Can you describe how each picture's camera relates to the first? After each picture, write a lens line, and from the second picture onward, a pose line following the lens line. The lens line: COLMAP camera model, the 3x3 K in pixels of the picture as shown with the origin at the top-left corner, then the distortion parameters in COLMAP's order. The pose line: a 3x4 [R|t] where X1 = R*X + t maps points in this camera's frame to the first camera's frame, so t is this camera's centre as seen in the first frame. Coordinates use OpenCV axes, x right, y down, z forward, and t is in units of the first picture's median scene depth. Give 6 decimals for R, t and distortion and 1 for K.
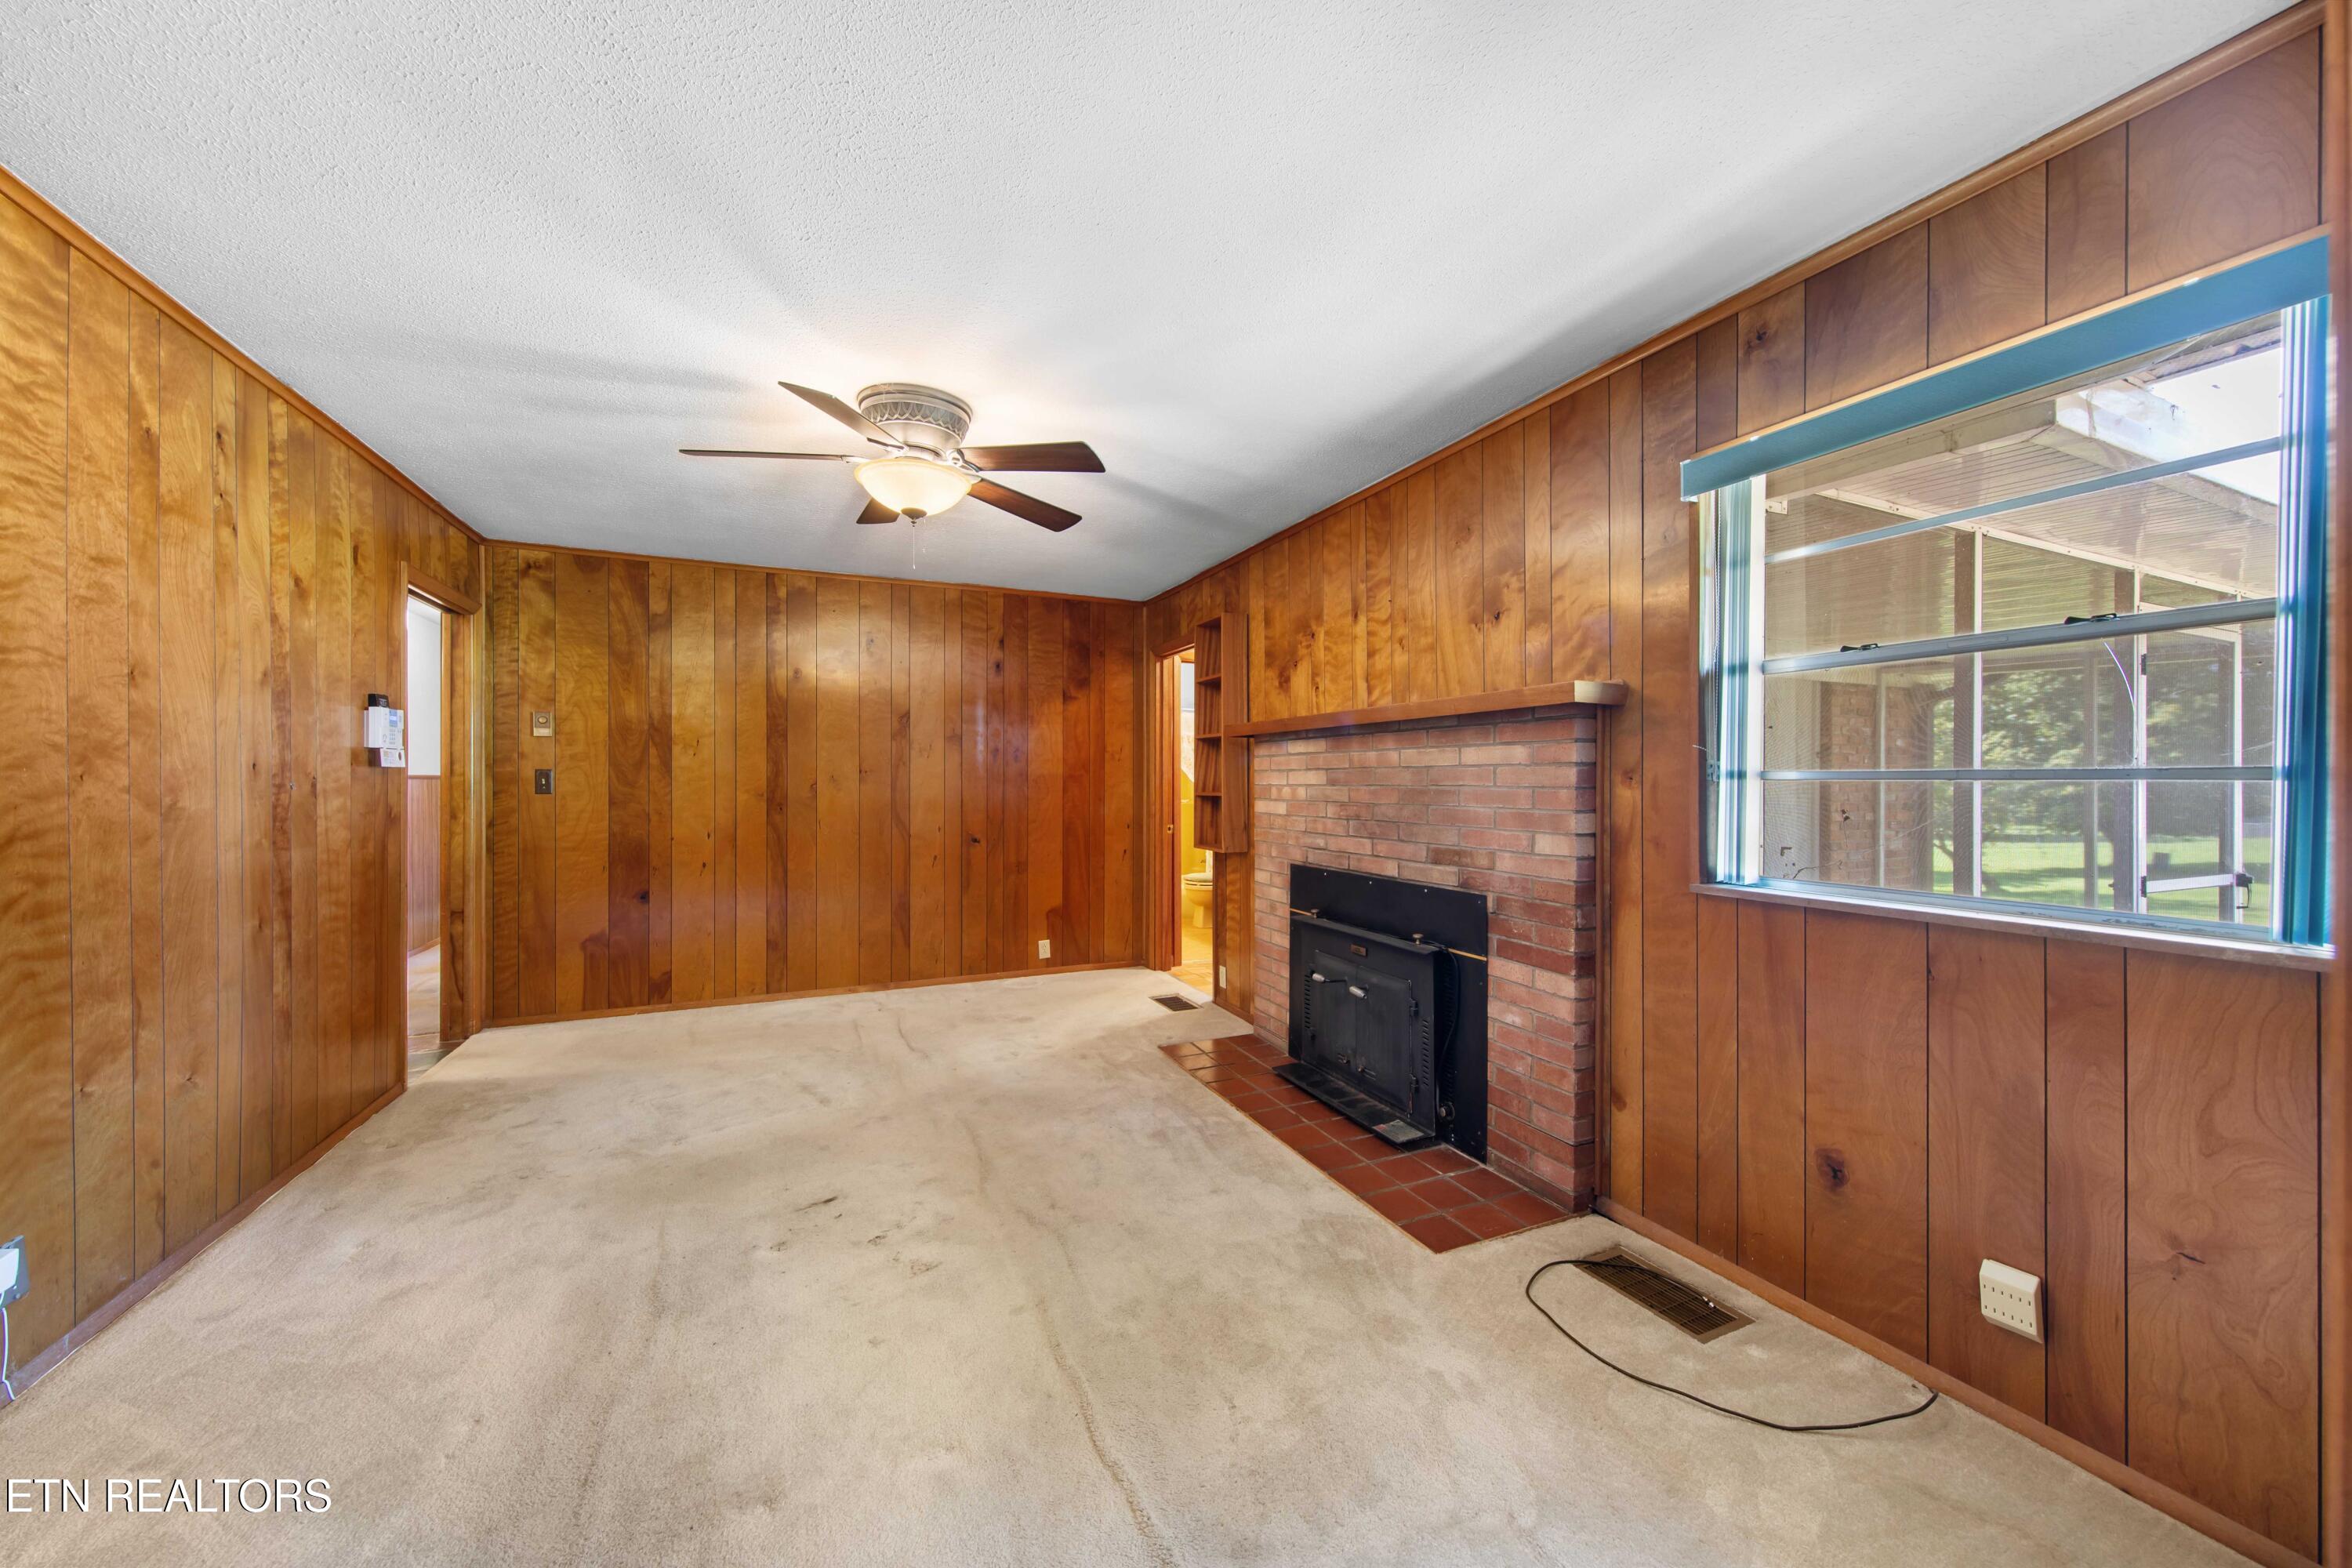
lens RADIAL K [[850.7, 0, 1163.1], [0, 850.7, 787.3], [0, 0, 1]] dist [-0.003535, -0.000398]
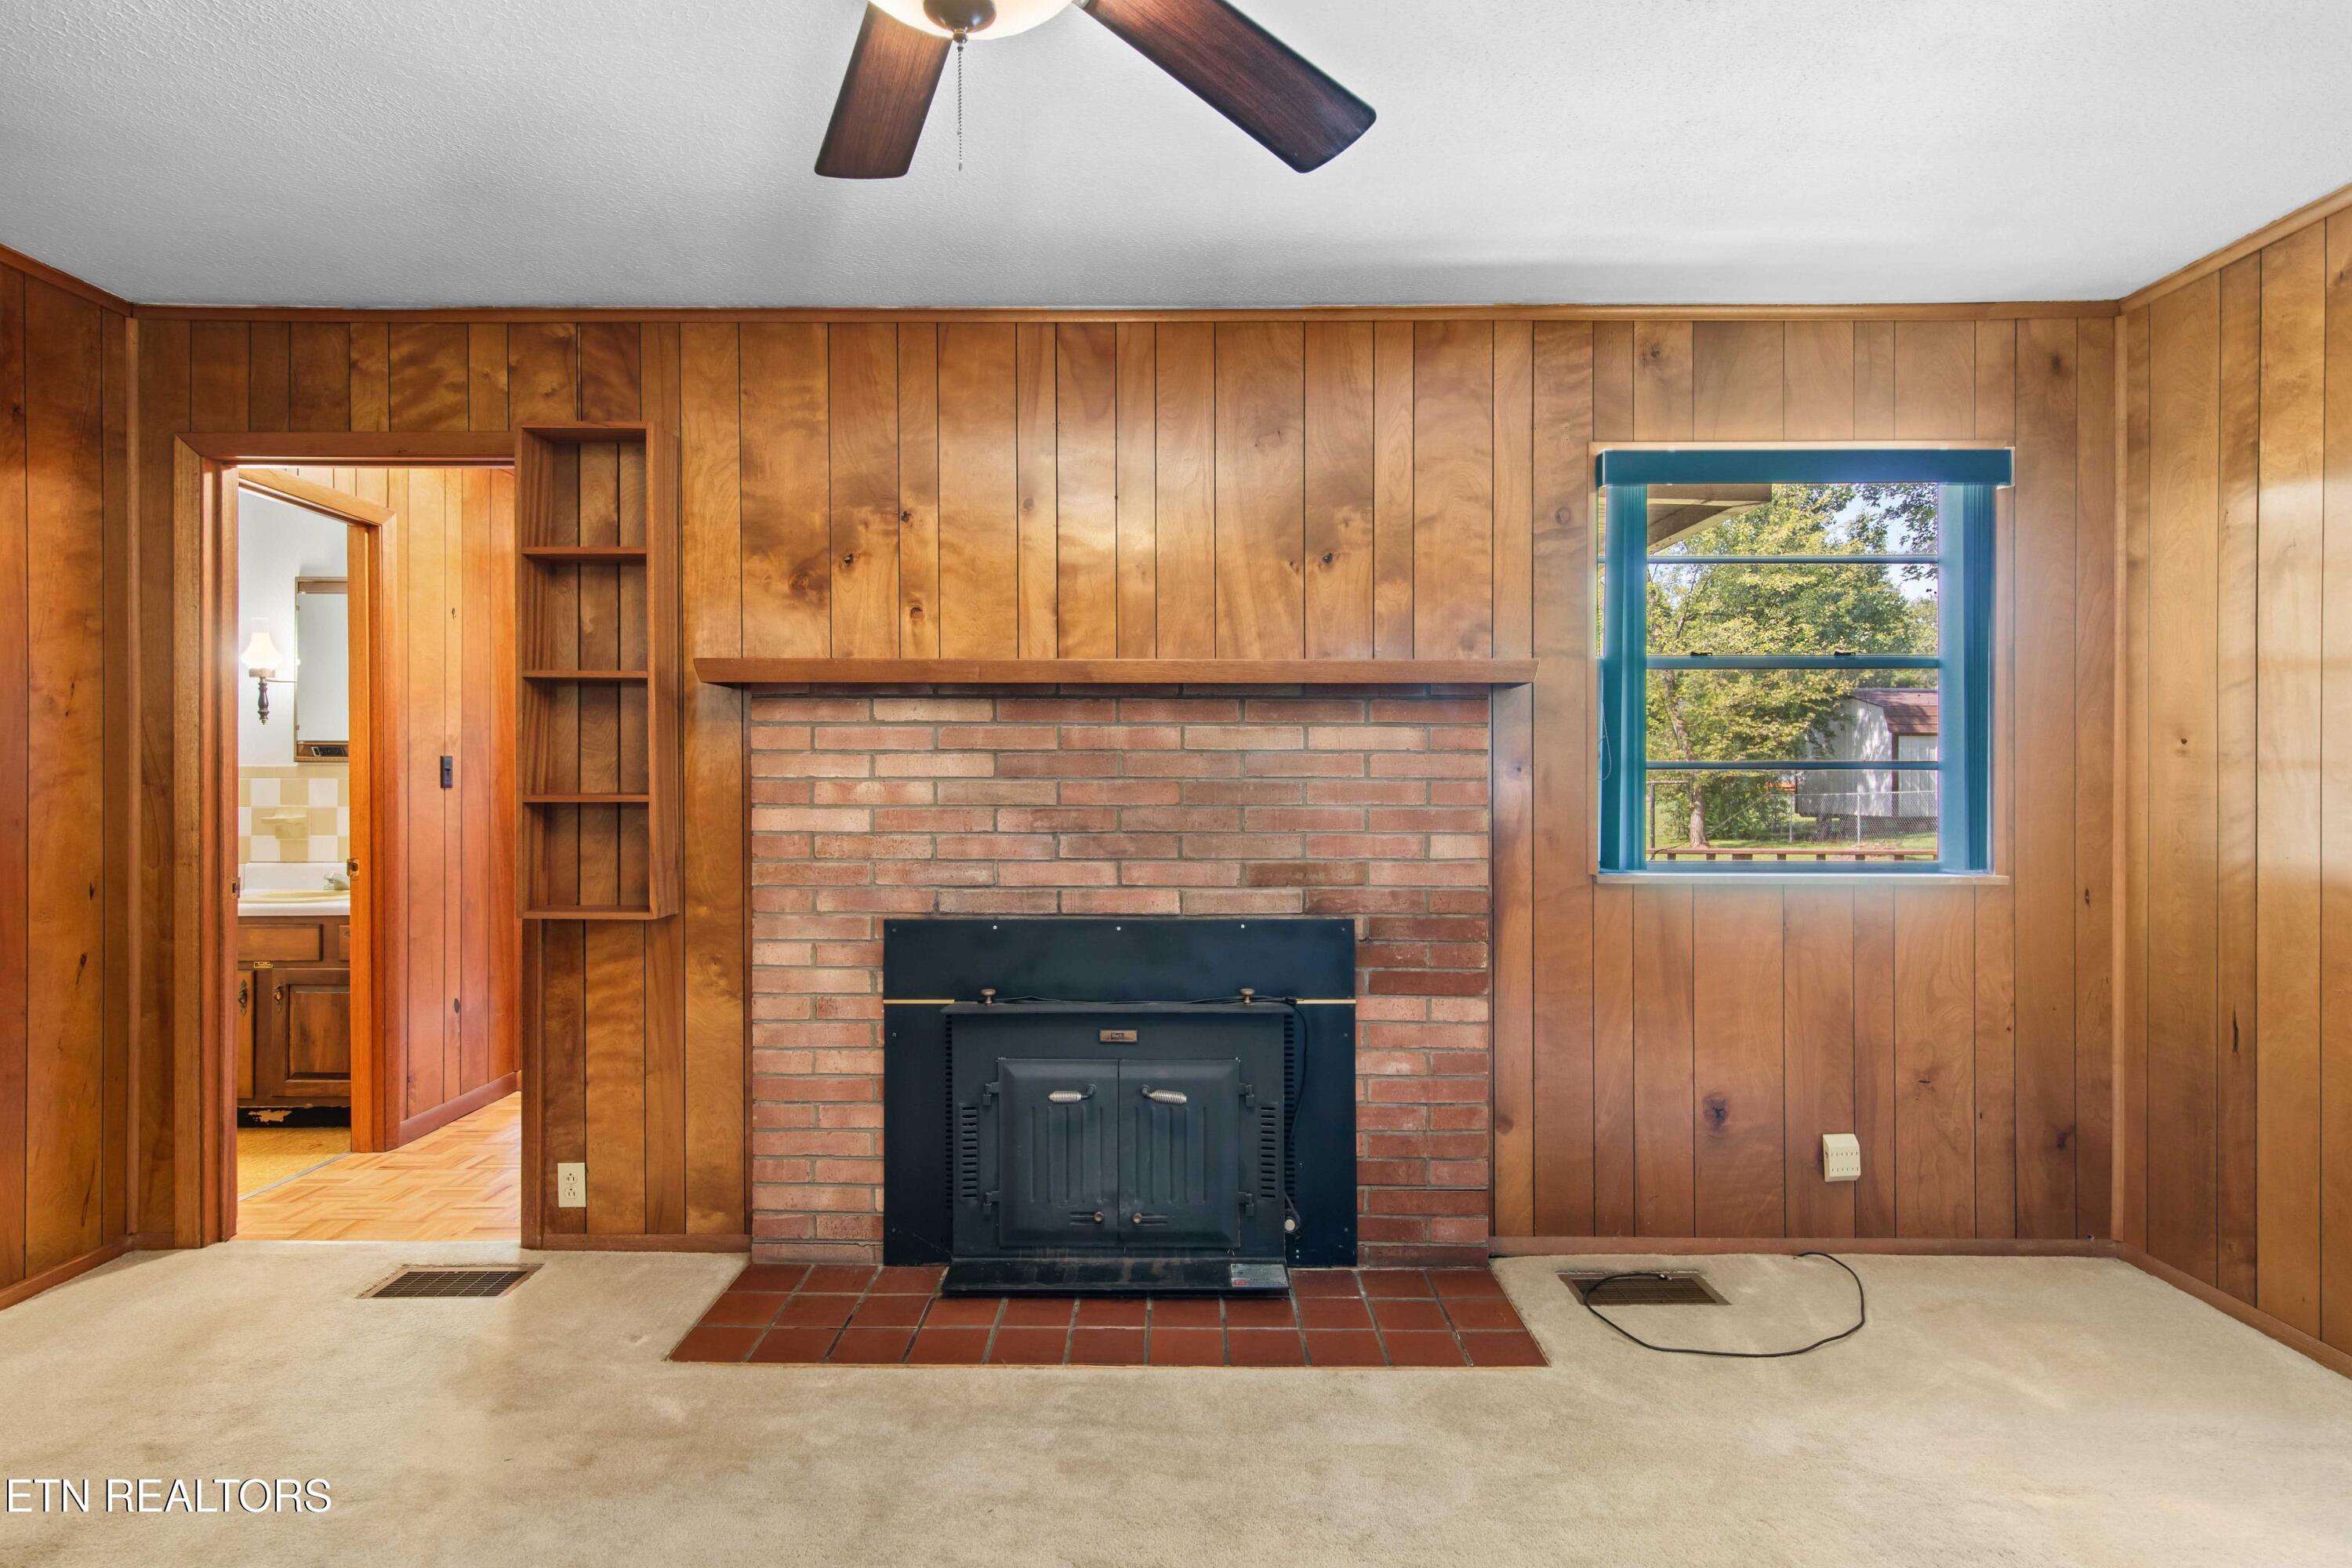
lens RADIAL K [[1224.2, 0, 1181.6], [0, 1224.2, 777.7], [0, 0, 1]] dist [0.002618, -0.001924]
pose [[0.396251, -0.008305, 0.918104, -0.696184], [0.005985, 0.999961, 0.006463, -0.009784], [-0.918123, 0.002934, 0.396286, 0.692020]]
